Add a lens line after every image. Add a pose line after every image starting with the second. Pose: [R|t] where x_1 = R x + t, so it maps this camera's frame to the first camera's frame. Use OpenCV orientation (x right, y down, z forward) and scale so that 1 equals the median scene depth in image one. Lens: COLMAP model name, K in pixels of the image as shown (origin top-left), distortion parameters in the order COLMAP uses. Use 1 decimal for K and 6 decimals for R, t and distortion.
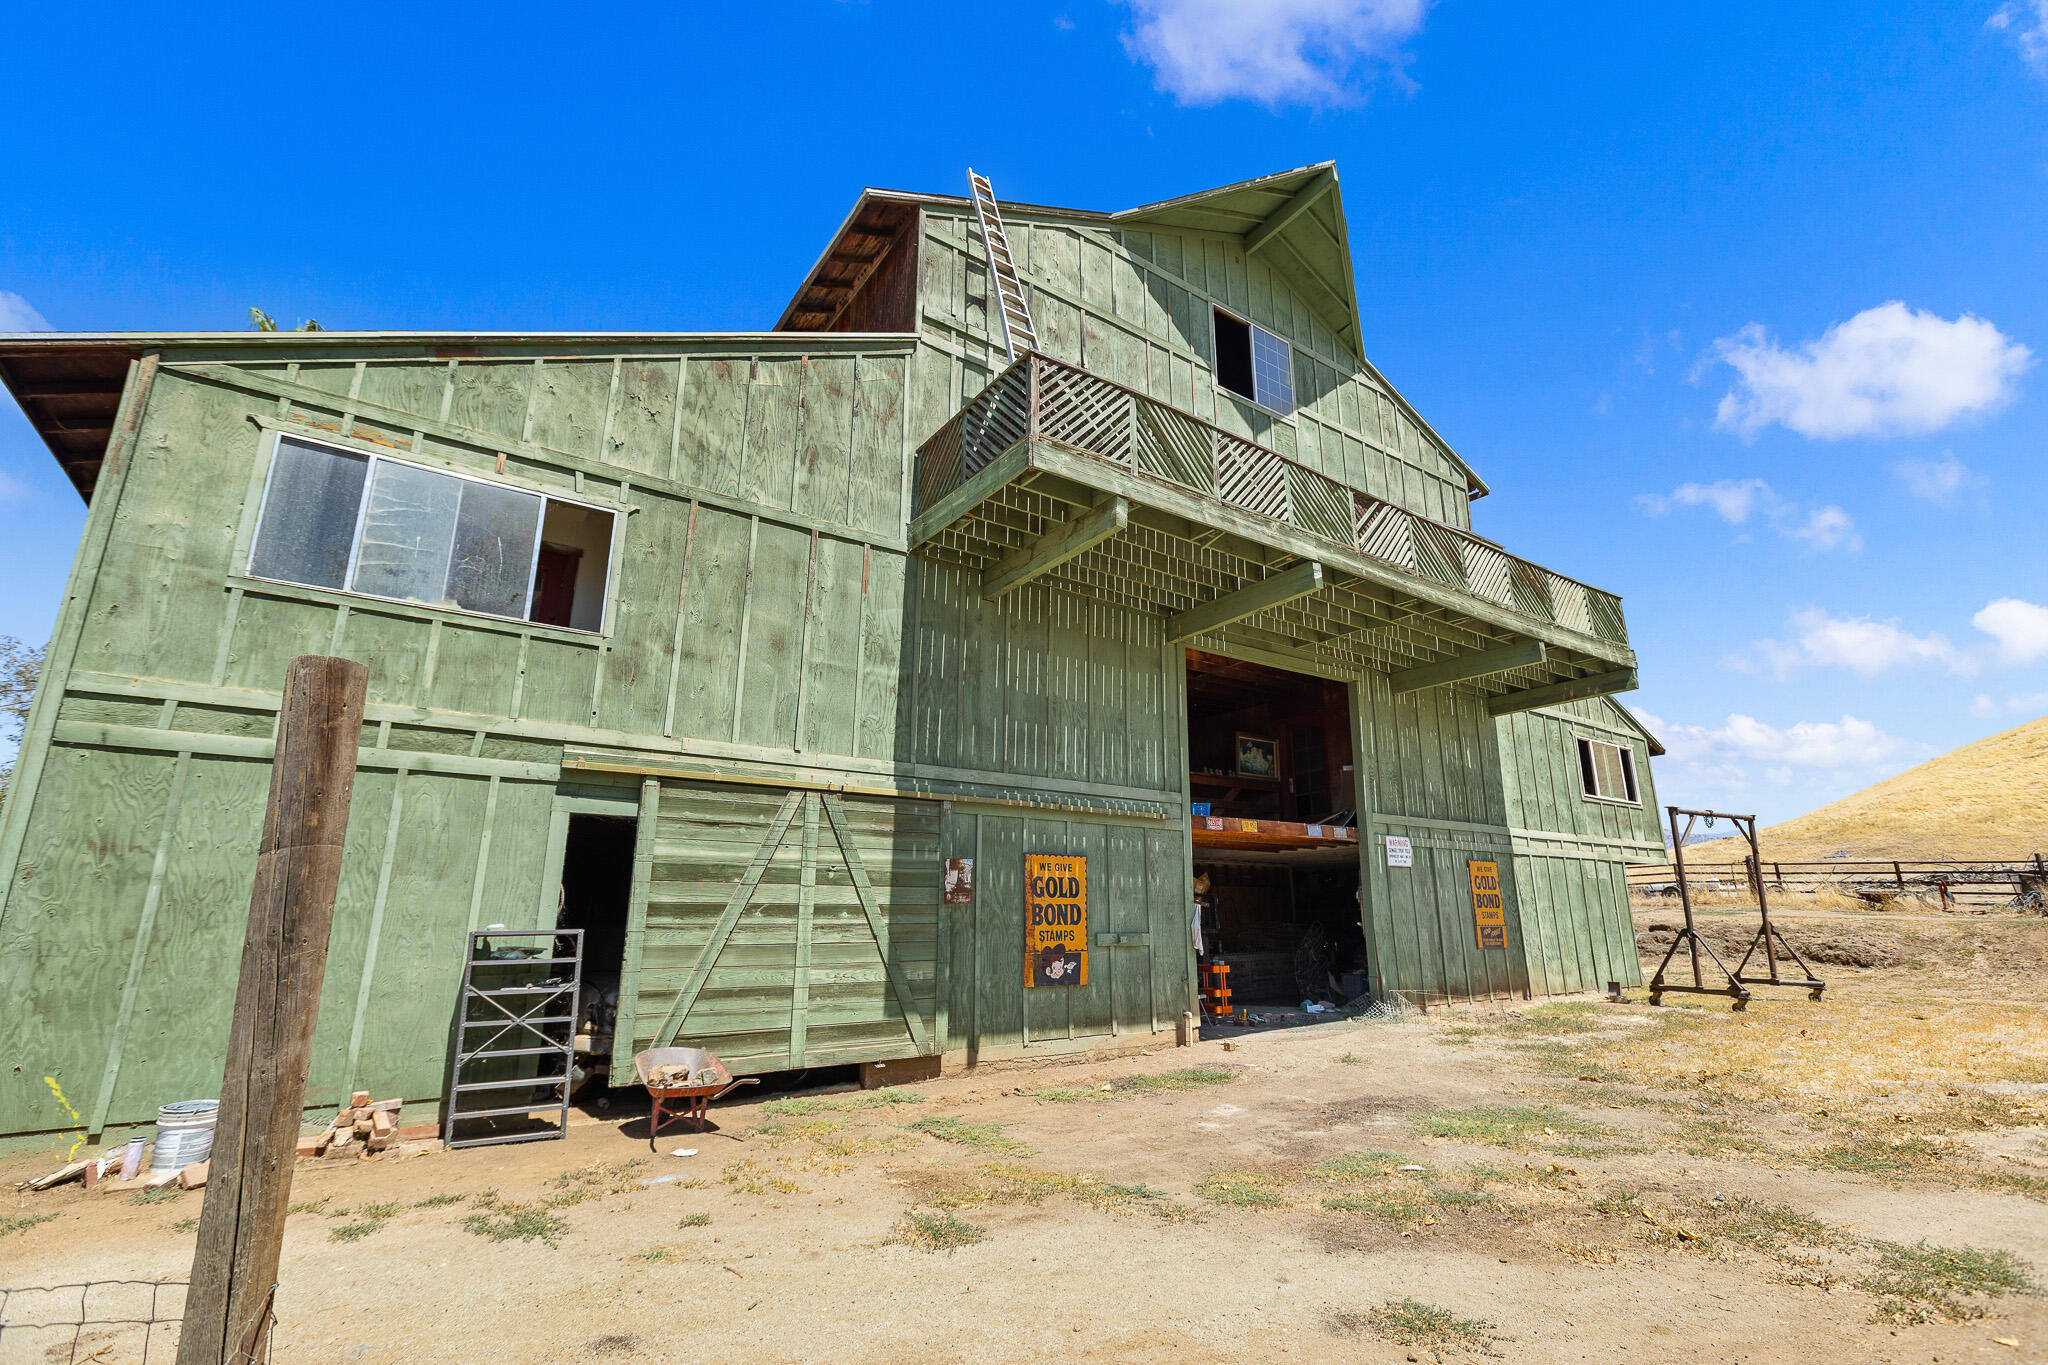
lens RADIAL K [[923.2, 0, 1037.0], [0, 923.2, 666.0], [0, 0, 1]] dist [0.003565, 0.000133]
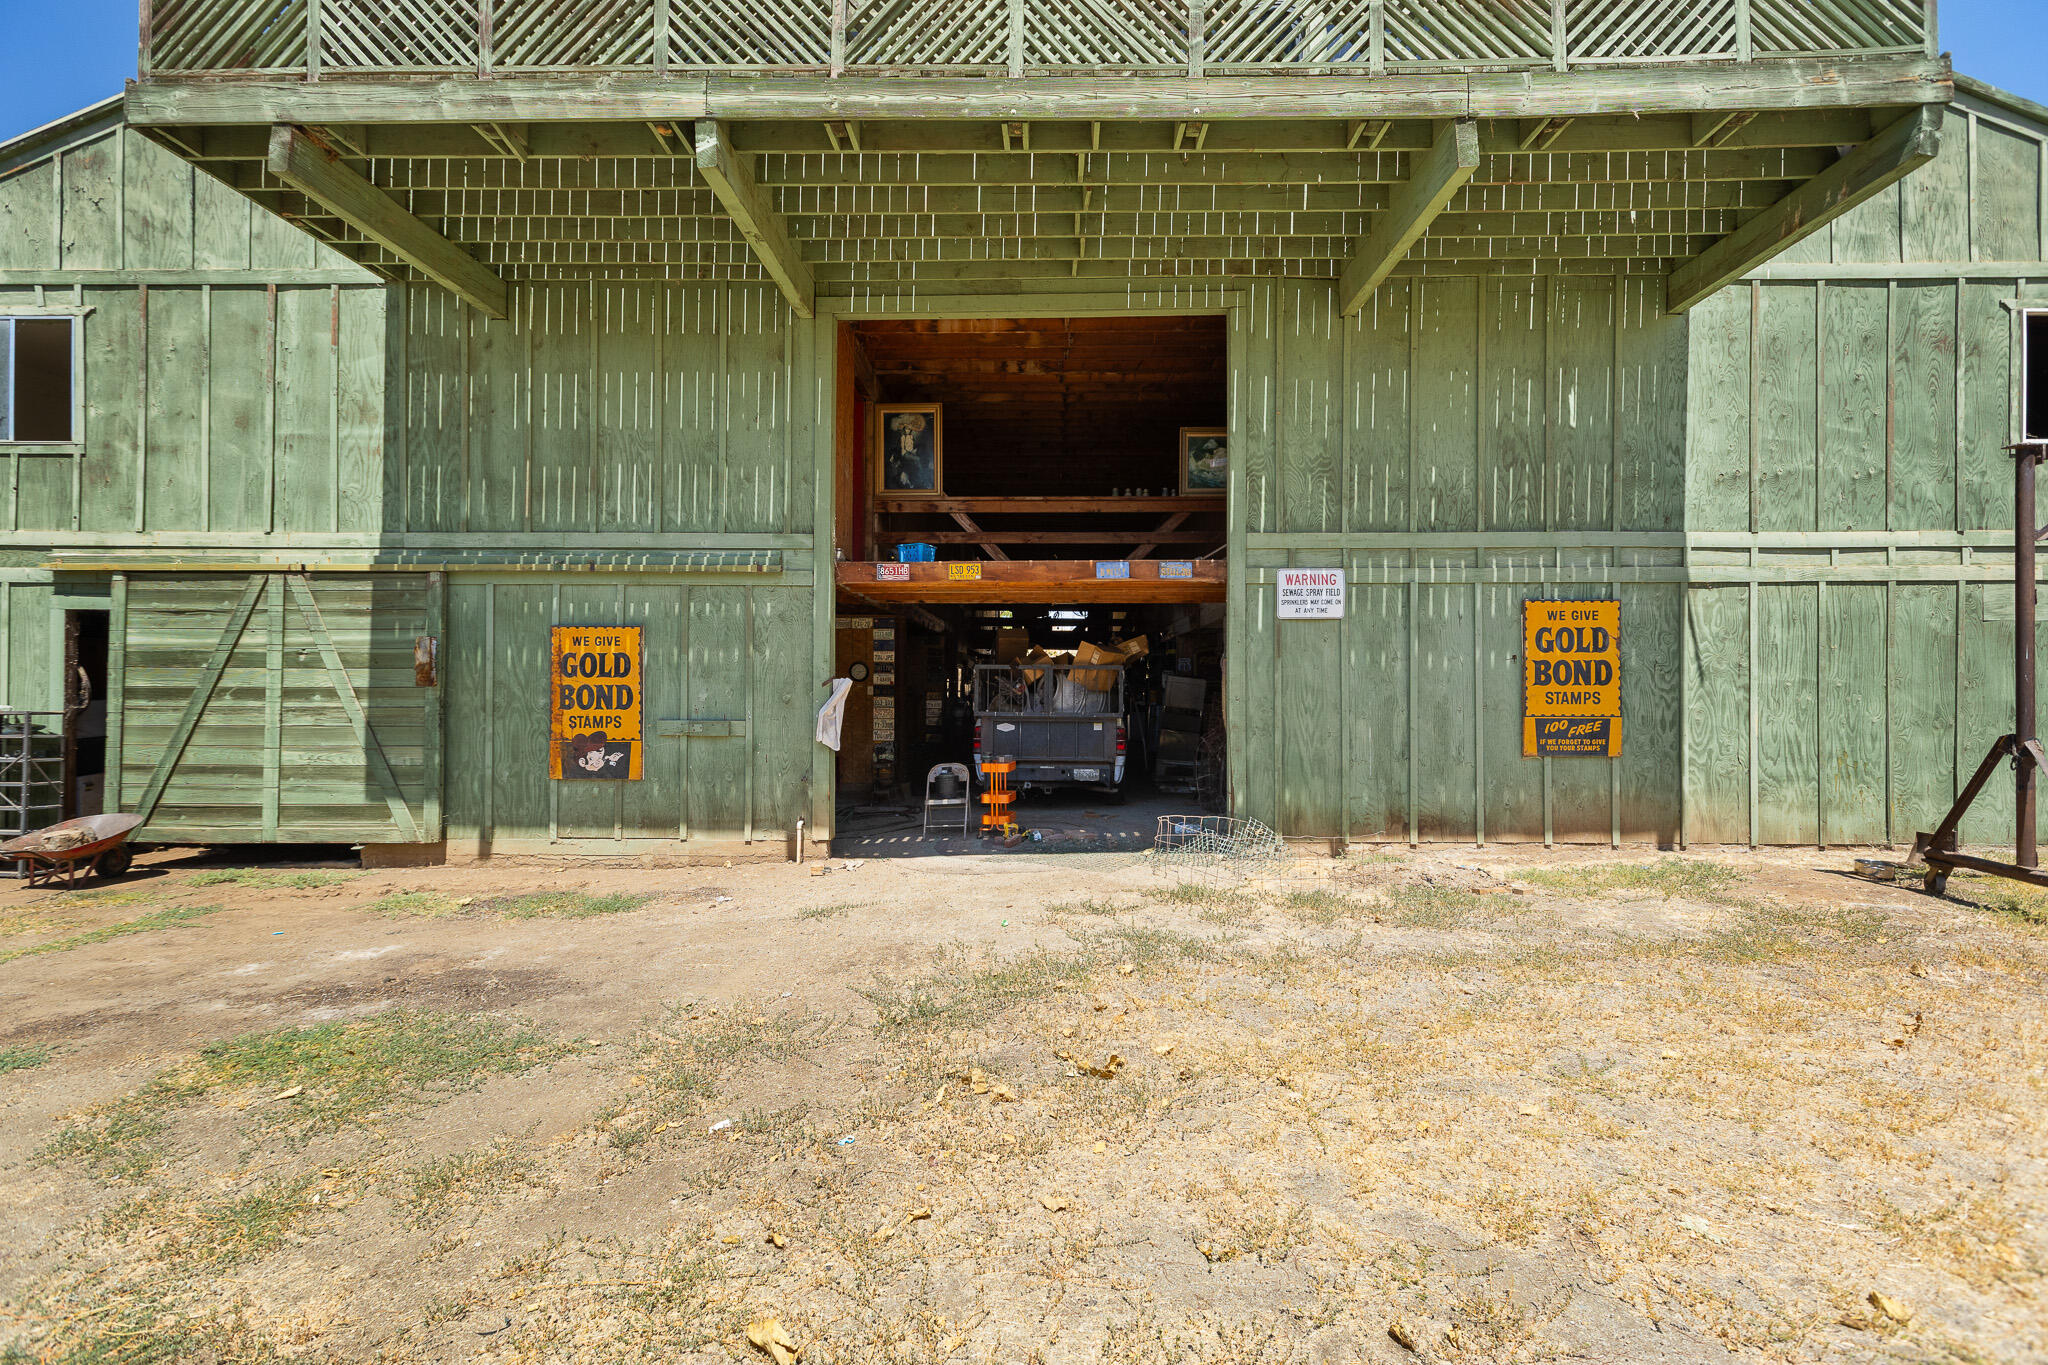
lens RADIAL K [[923.2, 0, 1037.0], [0, 923.2, 666.0], [0, 0, 1]] dist [0.003565, 0.000133]
pose [[0.801518, -0.006514, -0.597935, 0.906074], [0.156338, 0.967443, 0.199028, 0.151699], [0.577171, -0.253005, 0.776442, 0.646184]]
